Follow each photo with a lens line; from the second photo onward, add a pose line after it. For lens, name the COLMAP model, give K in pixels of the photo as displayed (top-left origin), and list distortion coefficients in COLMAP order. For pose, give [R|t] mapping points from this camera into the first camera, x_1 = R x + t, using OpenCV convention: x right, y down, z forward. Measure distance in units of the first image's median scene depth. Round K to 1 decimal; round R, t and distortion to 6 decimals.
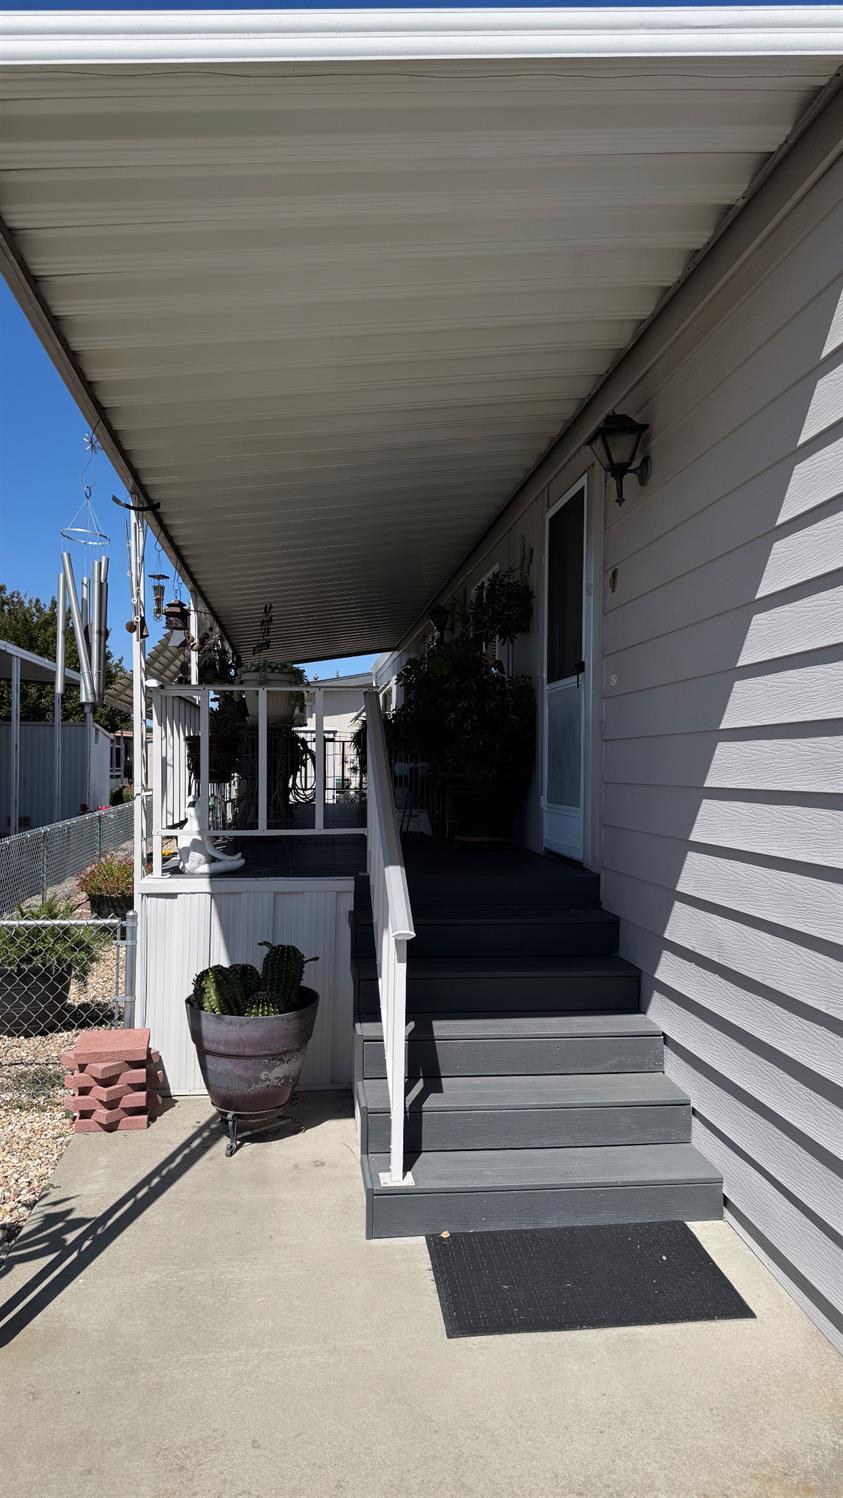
lens RADIAL K [[1060.0, 0, 419.0], [0, 1060.0, 754.0], [0, 0, 1]] dist [0.080032, -0.000996]
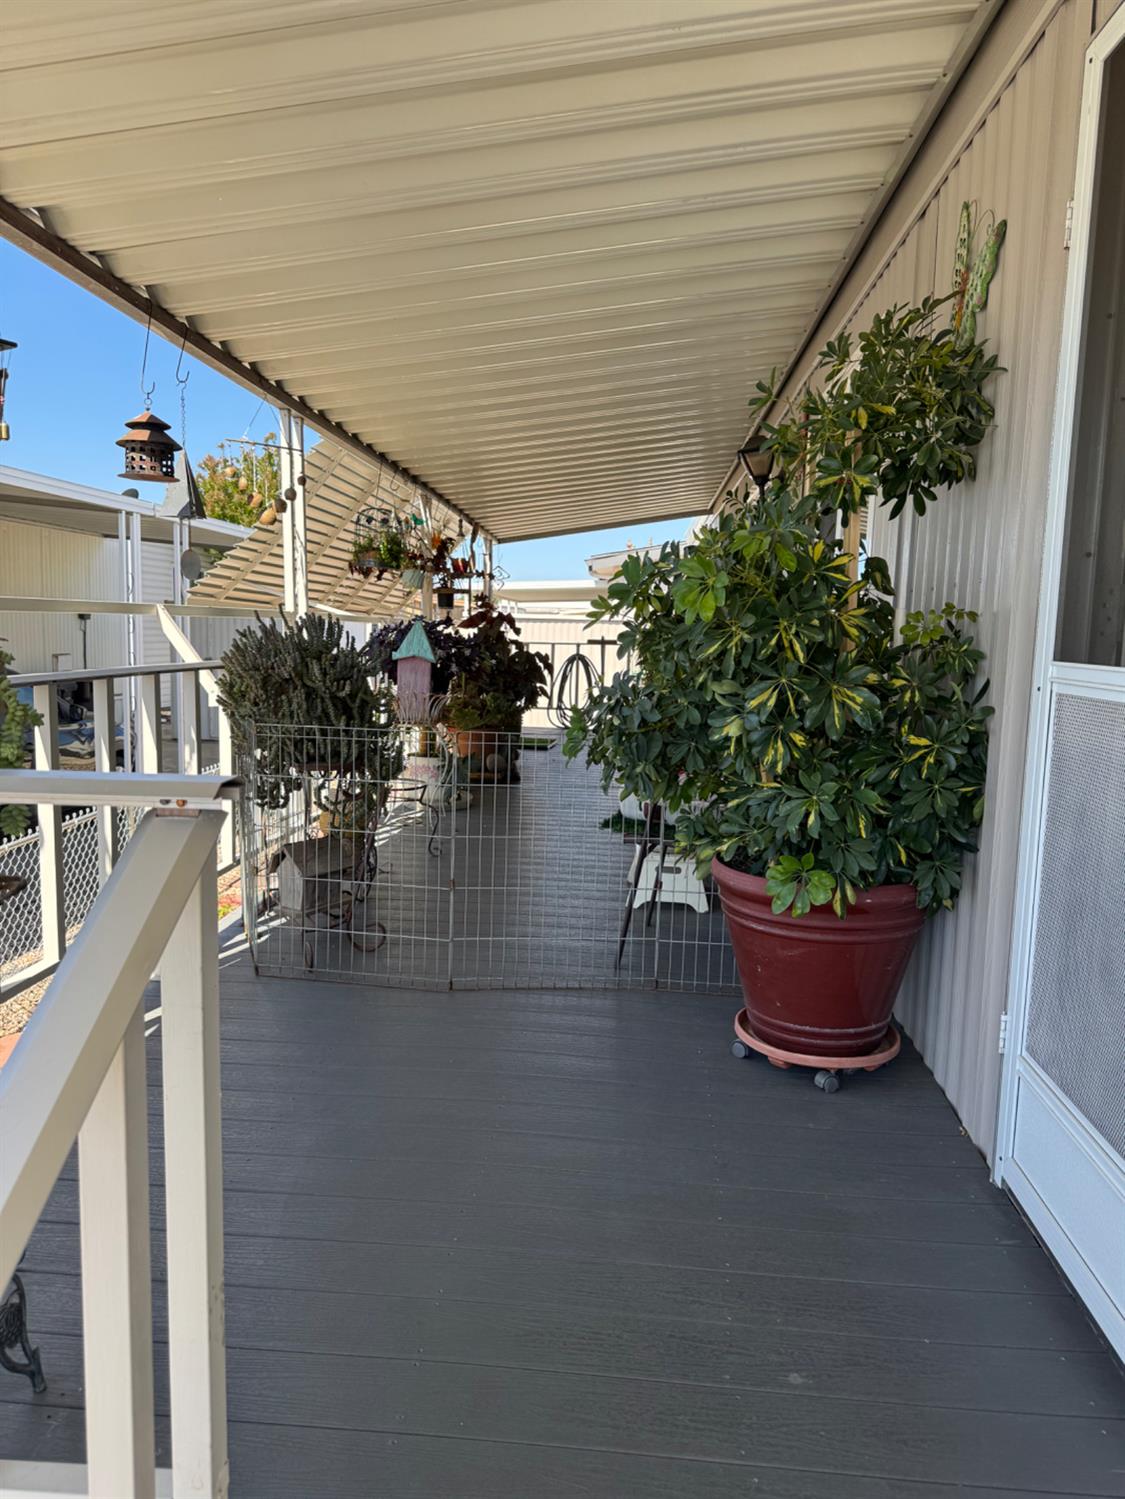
lens RADIAL K [[1057.1, 0, 567.1], [0, 1057.1, 749.5], [0, 0, 1]] dist [0.000027, -0.003754]
pose [[0.981391, 0.044655, -0.186755, 0.041380], [-0.020231, 0.991216, 0.130697, -0.069887], [0.190950, -0.124486, 0.973674, 0.621509]]
